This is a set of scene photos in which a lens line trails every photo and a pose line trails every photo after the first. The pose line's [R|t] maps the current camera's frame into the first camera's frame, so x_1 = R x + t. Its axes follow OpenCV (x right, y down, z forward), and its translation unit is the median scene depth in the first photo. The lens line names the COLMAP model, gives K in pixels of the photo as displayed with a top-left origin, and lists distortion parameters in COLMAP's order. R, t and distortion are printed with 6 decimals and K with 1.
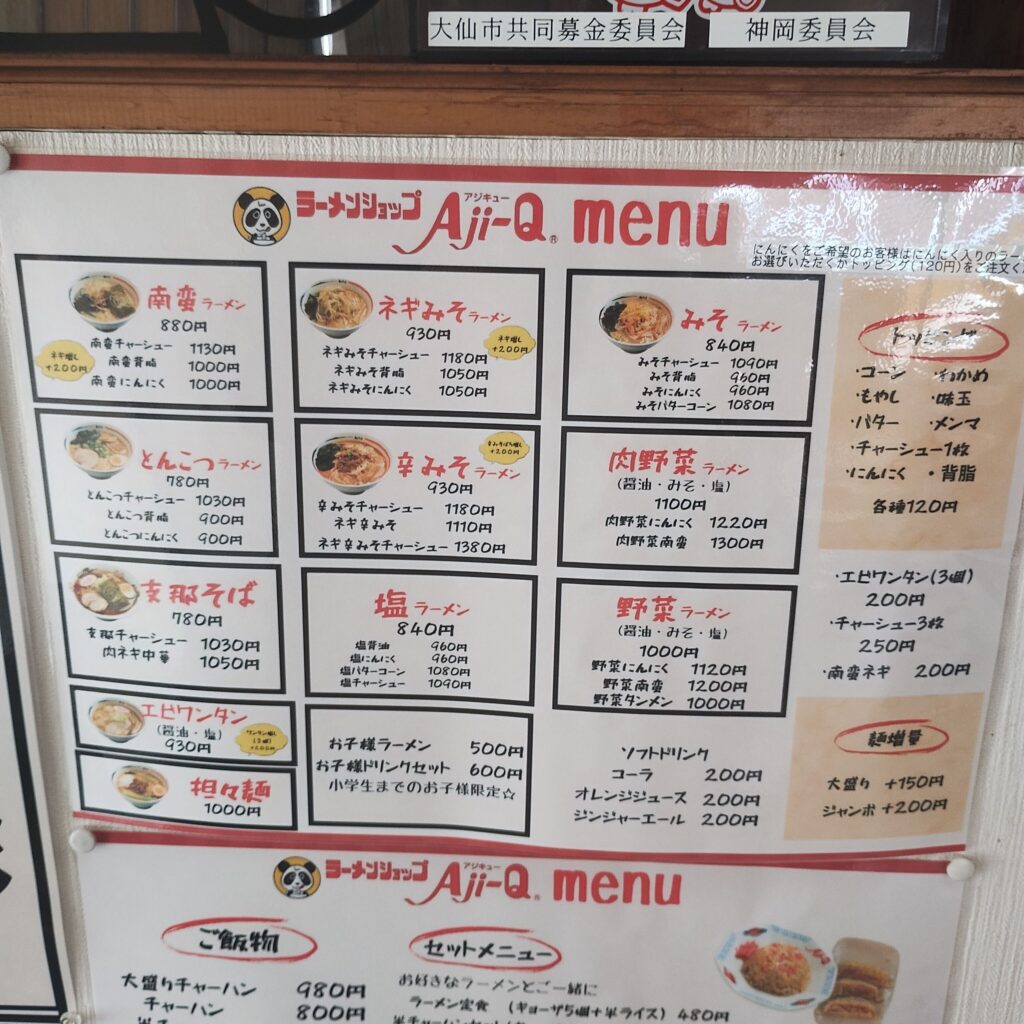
lens RADIAL K [[1076.3, 0, 512.0], [0, 1076.3, 512.0], [0, 0, 1]] dist [0.023582, -0.034231]
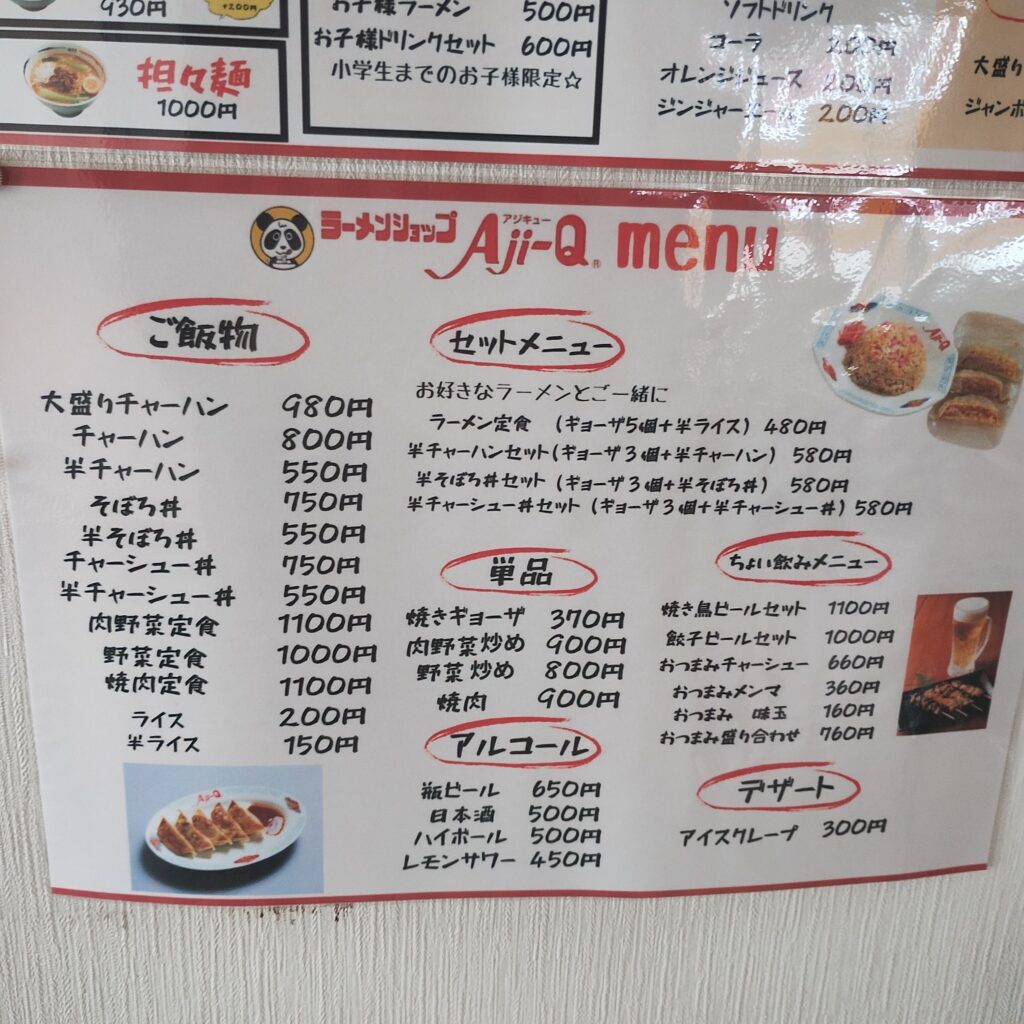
lens RADIAL K [[1076.3, 0, 512.0], [0, 1076.3, 512.0], [0, 0, 1]] dist [0.023582, -0.034231]
pose [[0.992782, -0.017739, 0.118611, -0.133183], [0.013308, 0.999188, 0.038040, 0.505956], [-0.119189, -0.036187, 0.992212, 0.225392]]
